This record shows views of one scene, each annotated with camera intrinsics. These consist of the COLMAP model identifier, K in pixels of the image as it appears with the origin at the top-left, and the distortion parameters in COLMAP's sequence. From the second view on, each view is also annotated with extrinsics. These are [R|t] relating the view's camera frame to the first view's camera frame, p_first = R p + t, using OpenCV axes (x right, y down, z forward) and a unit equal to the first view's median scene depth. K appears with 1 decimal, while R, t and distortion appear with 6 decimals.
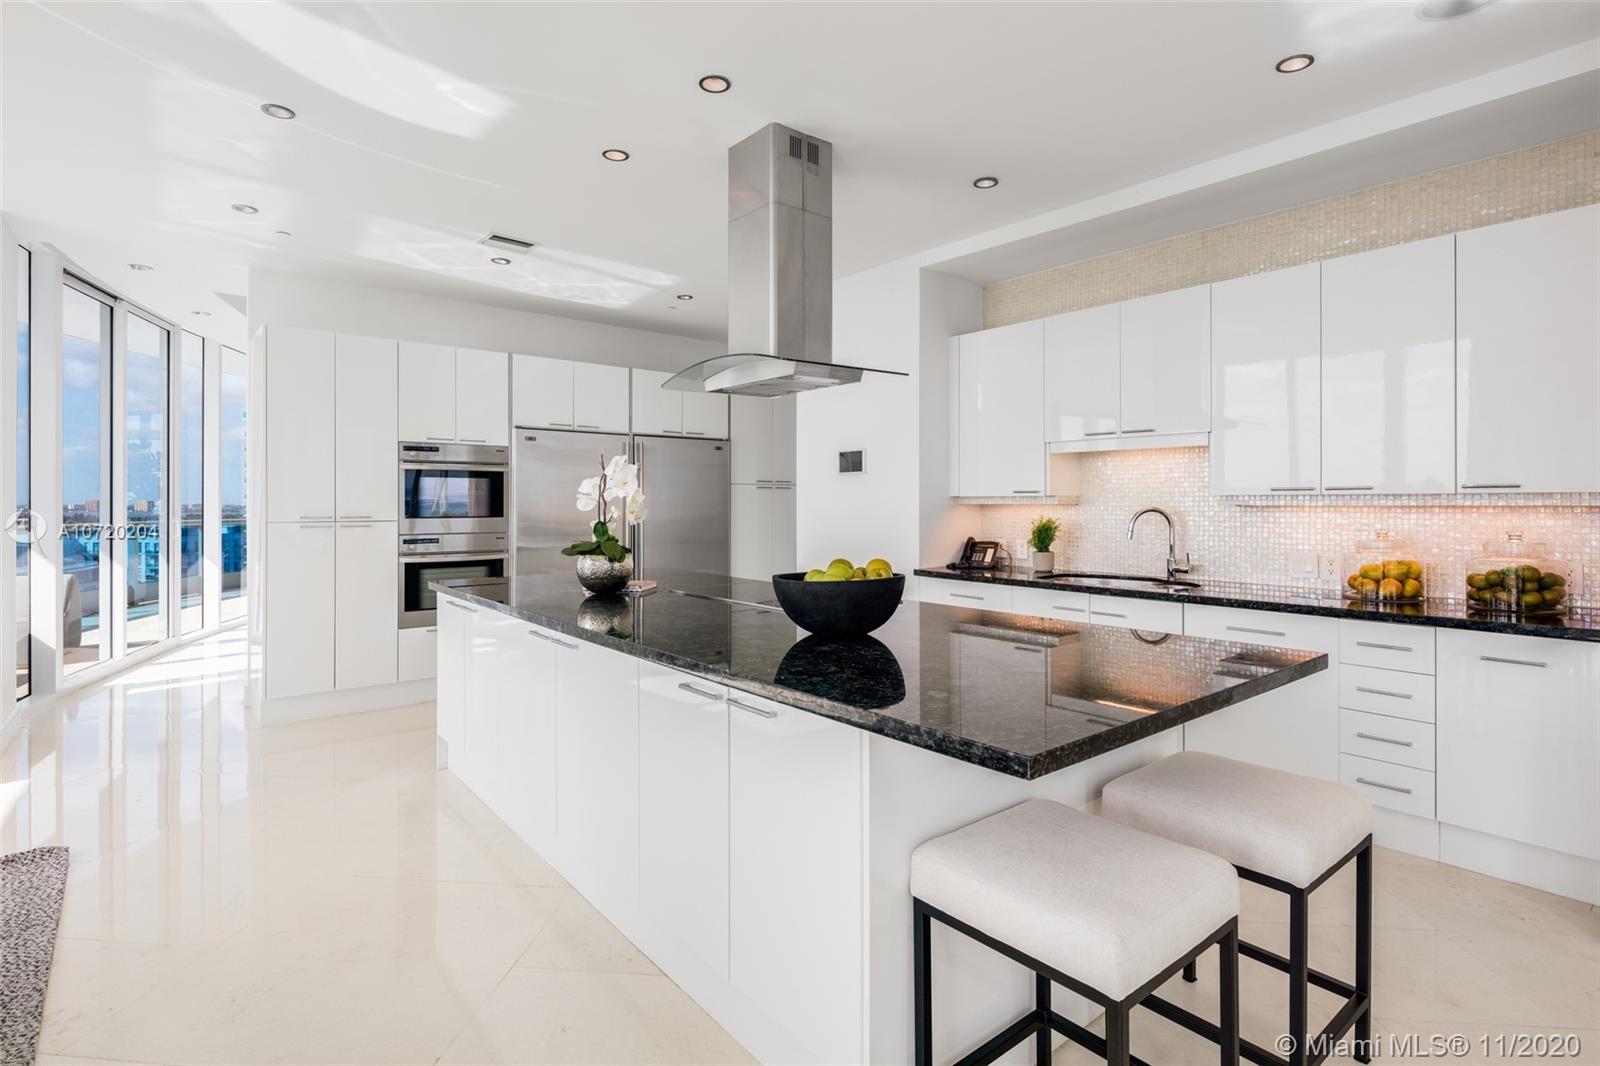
lens RADIAL K [[793.6, 0, 803.2], [0, 793.6, 512.1], [0, 0, 1]] dist [-0.002211, -0.001450]
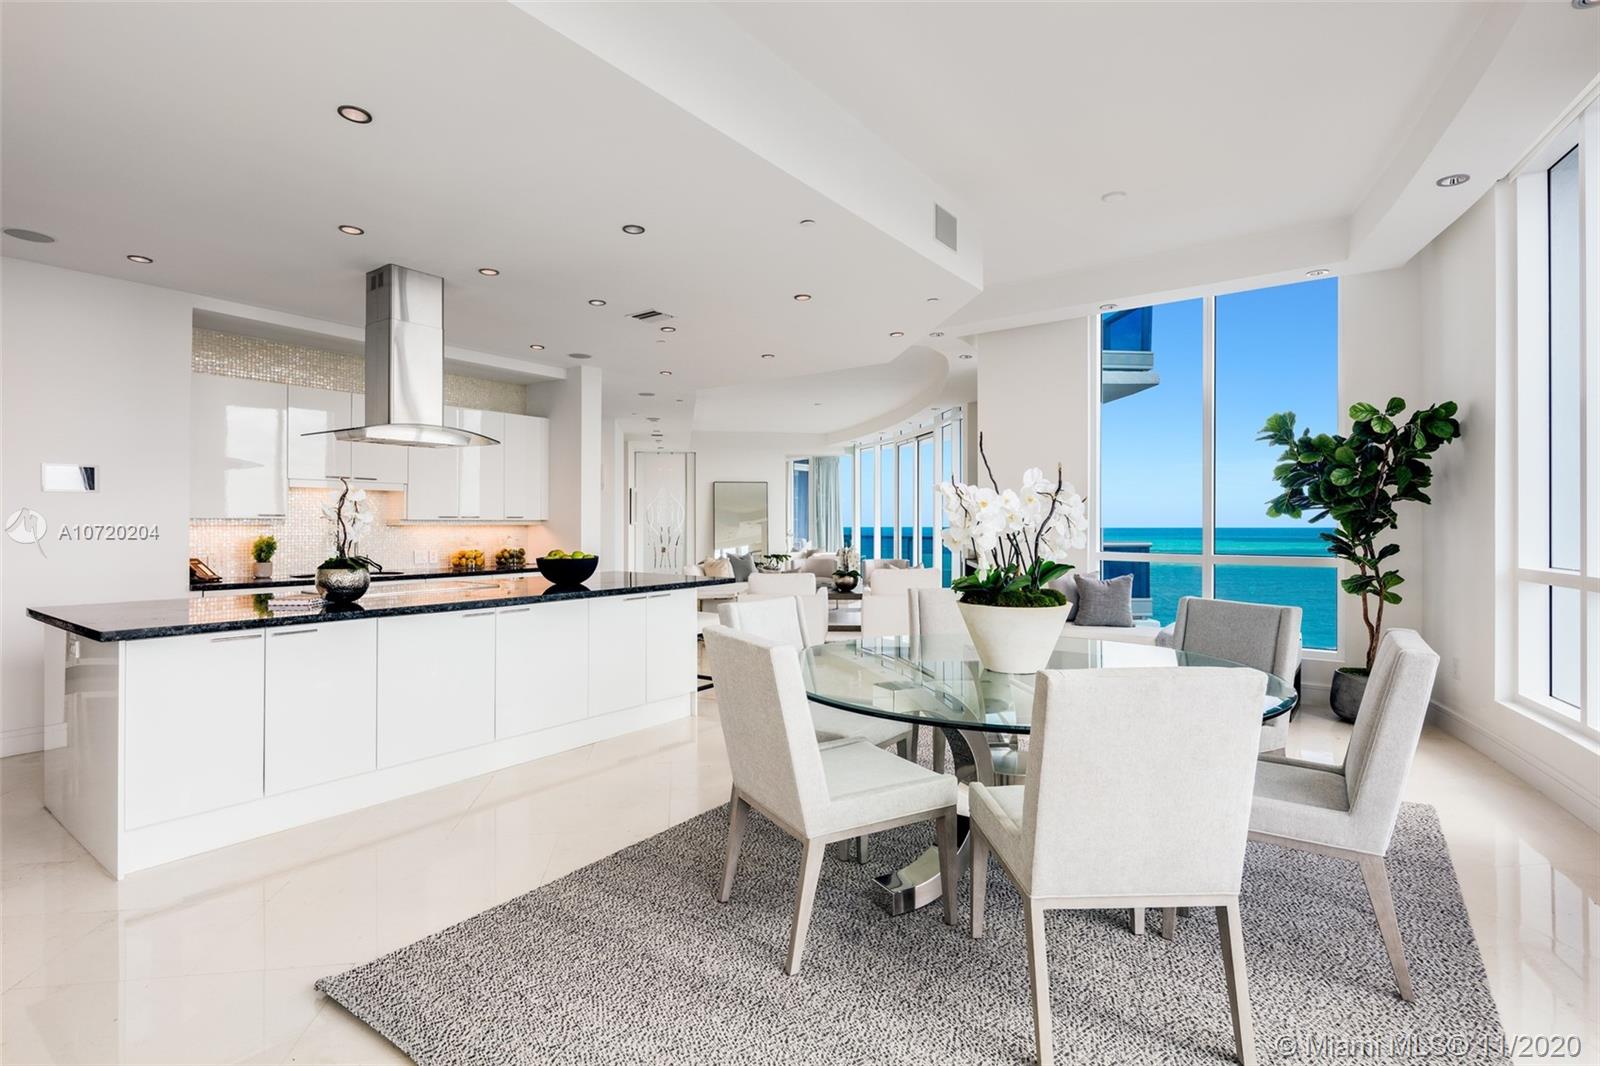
lens RADIAL K [[793.6, 0, 803.2], [0, 793.6, 512.1], [0, 0, 1]] dist [-0.002211, -0.001450]
pose [[-0.269854, 0.012907, 0.962815, -1.600649], [0.013567, 0.999862, -0.009601, -0.009498], [-0.962806, 0.010472, -0.269992, 0.714447]]
